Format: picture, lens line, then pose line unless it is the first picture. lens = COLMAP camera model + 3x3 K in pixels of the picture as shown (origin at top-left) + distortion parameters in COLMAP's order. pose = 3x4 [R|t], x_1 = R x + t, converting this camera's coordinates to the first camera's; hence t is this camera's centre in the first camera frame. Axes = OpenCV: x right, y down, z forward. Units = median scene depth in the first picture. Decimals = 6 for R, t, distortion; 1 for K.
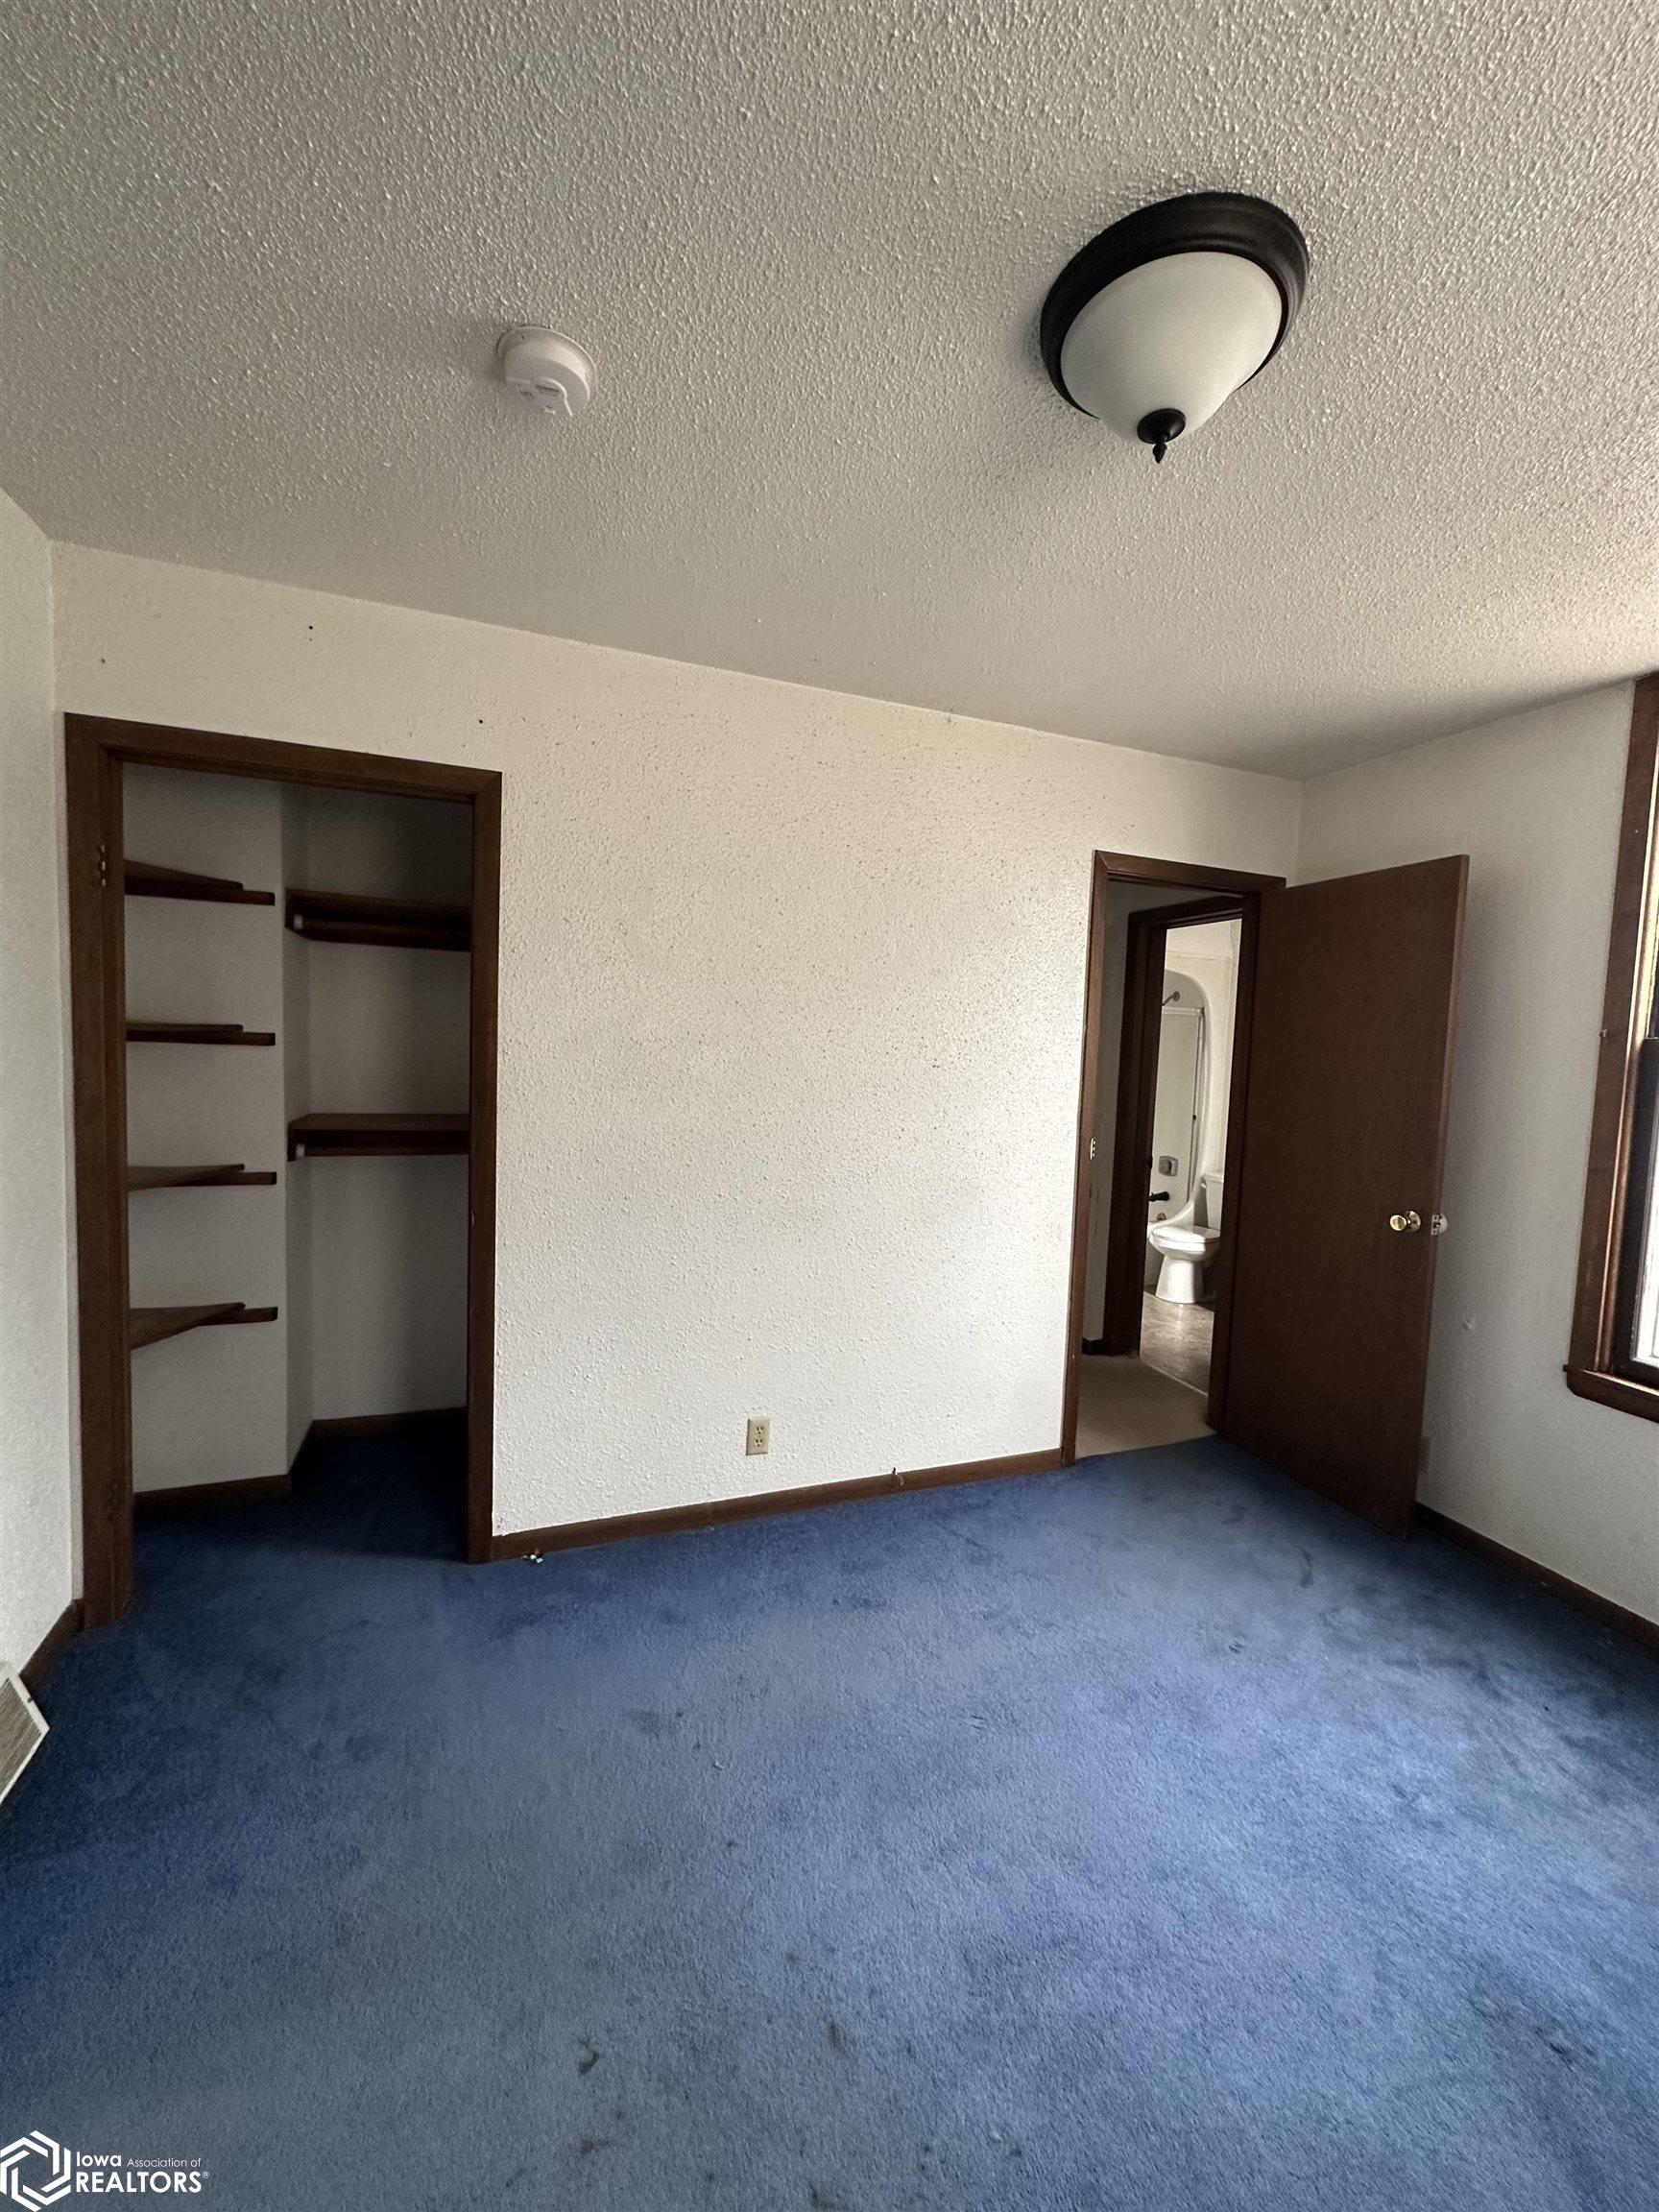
lens RADIAL K [[872.2, 0, 838.3], [0, 872.2, 1107.2], [0, 0, 1]] dist [0.001763, 0.000319]
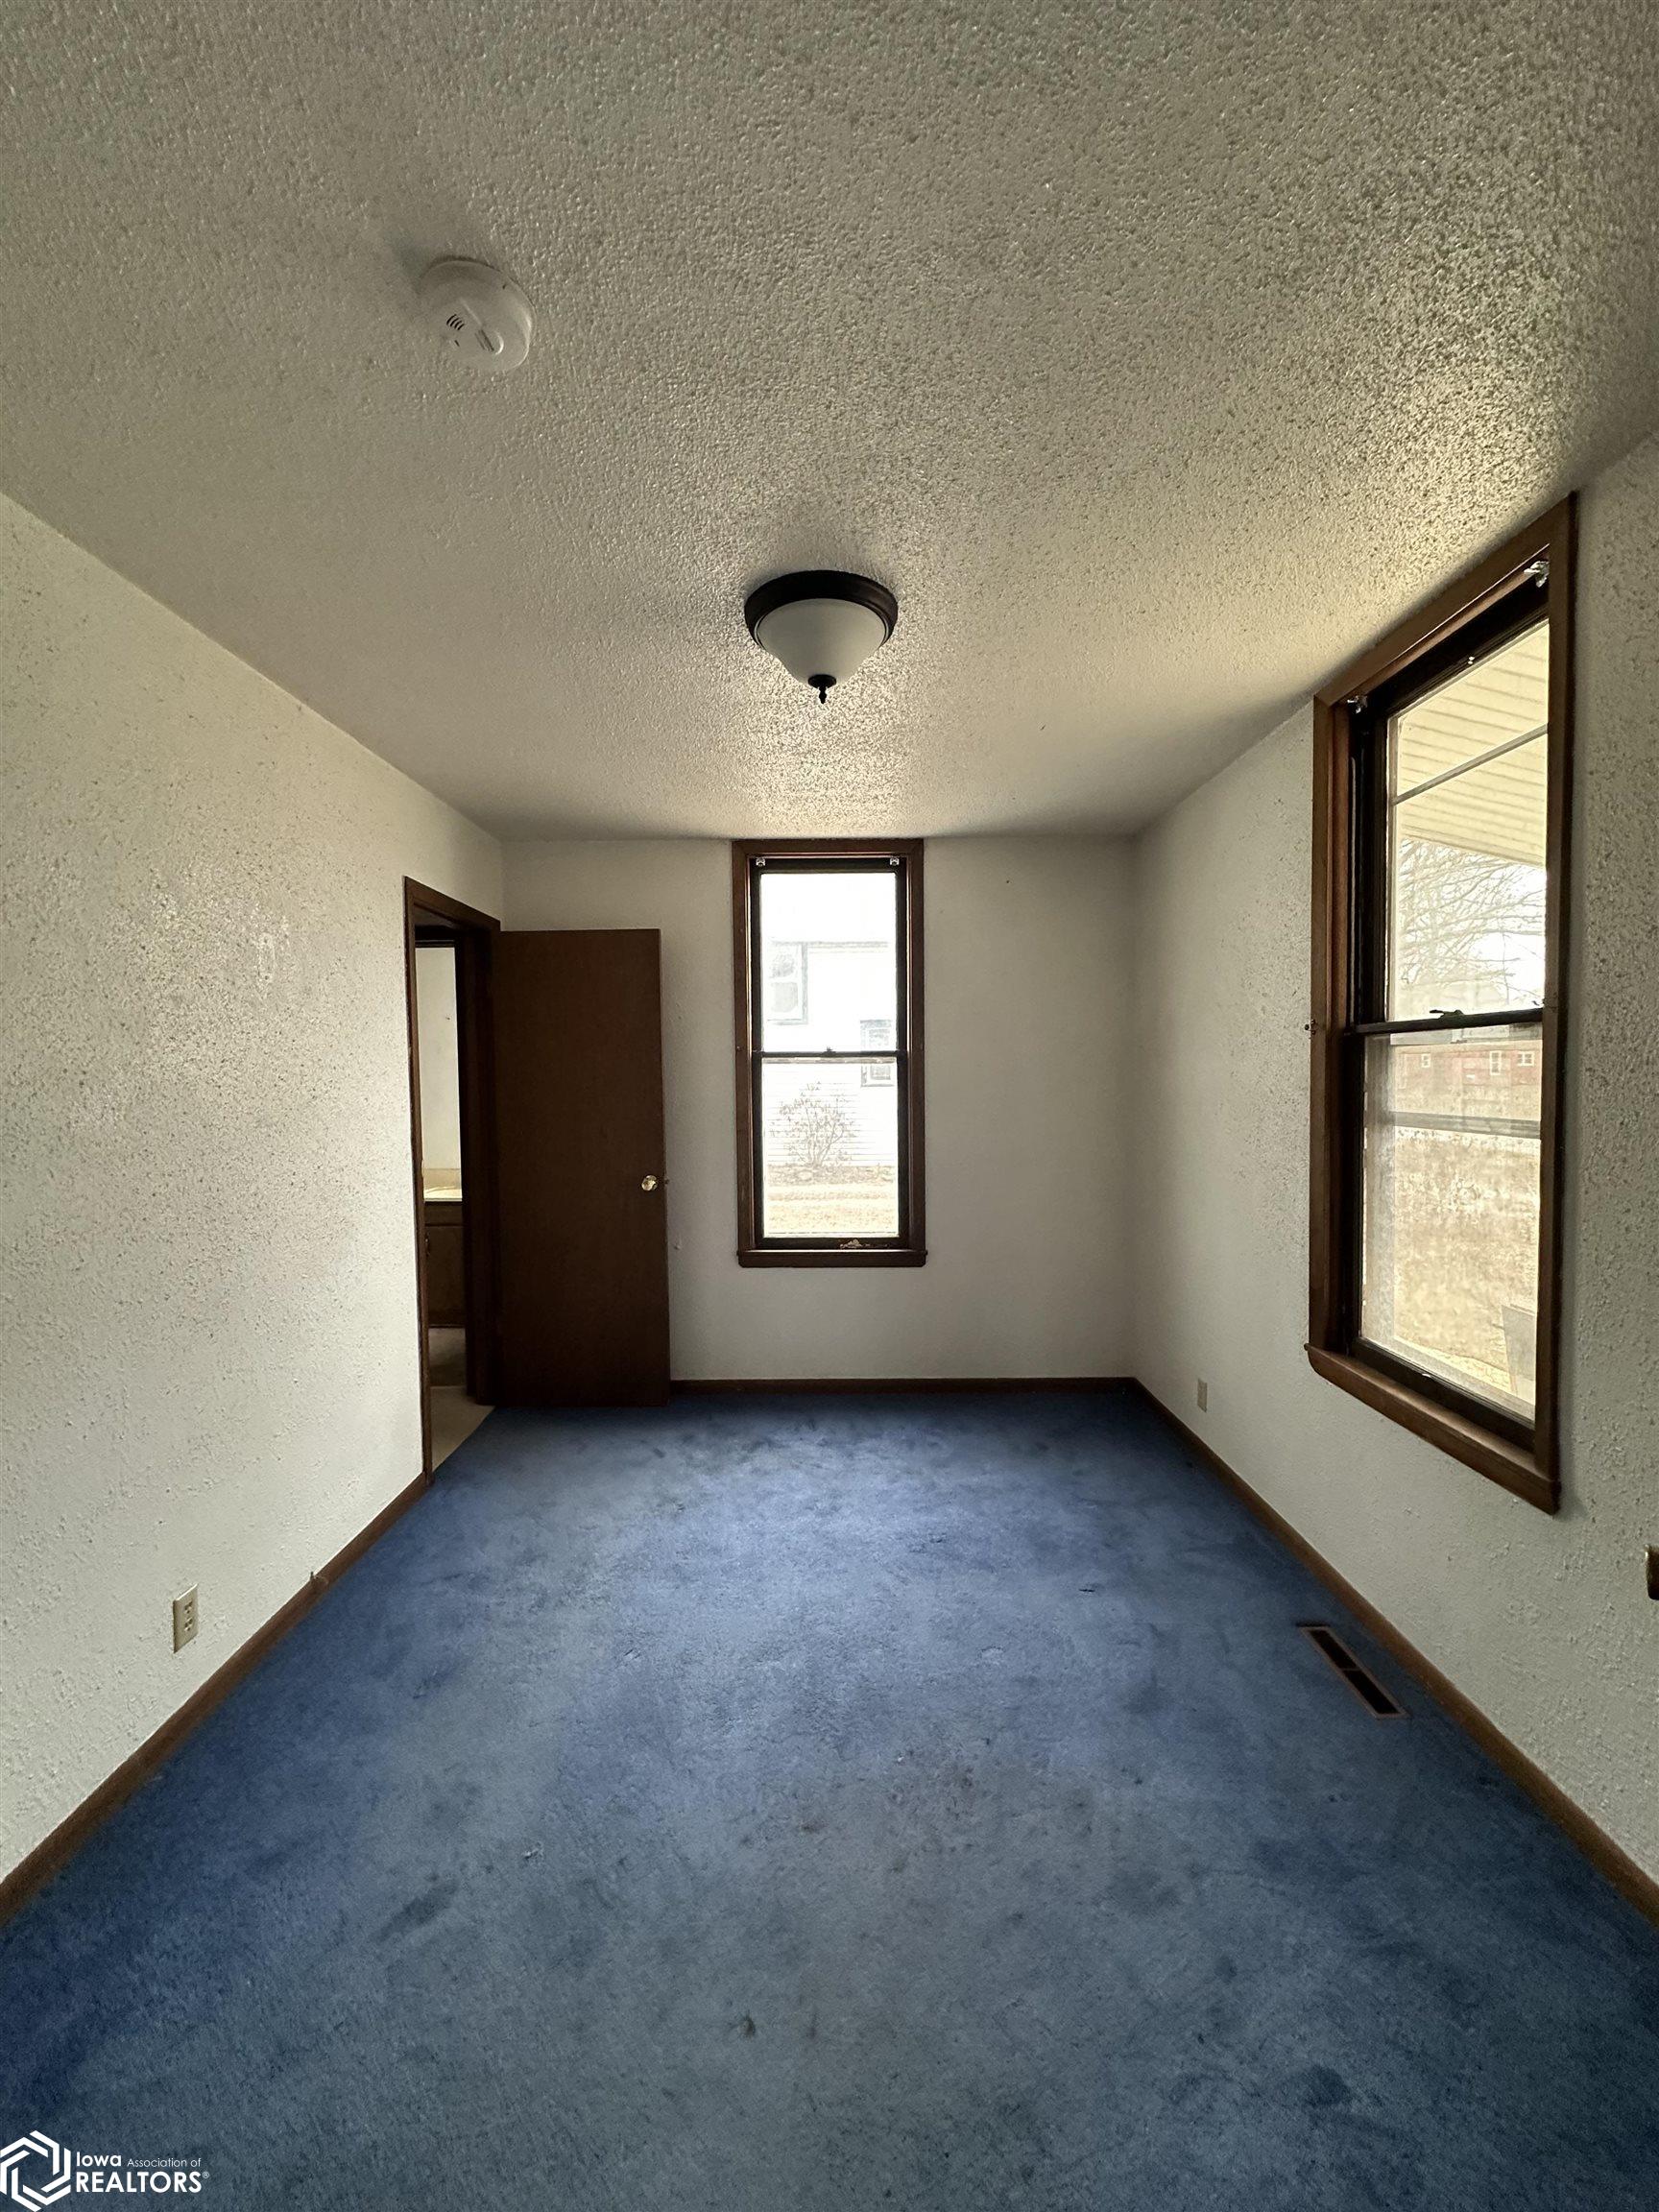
lens RADIAL K [[872.2, 0, 825.2], [0, 872.2, 1103.5], [0, 0, 1]] dist [0.001763, 0.000319]
pose [[0.363813, -0.076068, 0.928361, -0.612929], [0.091881, 0.994730, 0.045499, -0.039316], [-0.926929, 0.068746, 0.368885, 0.231240]]
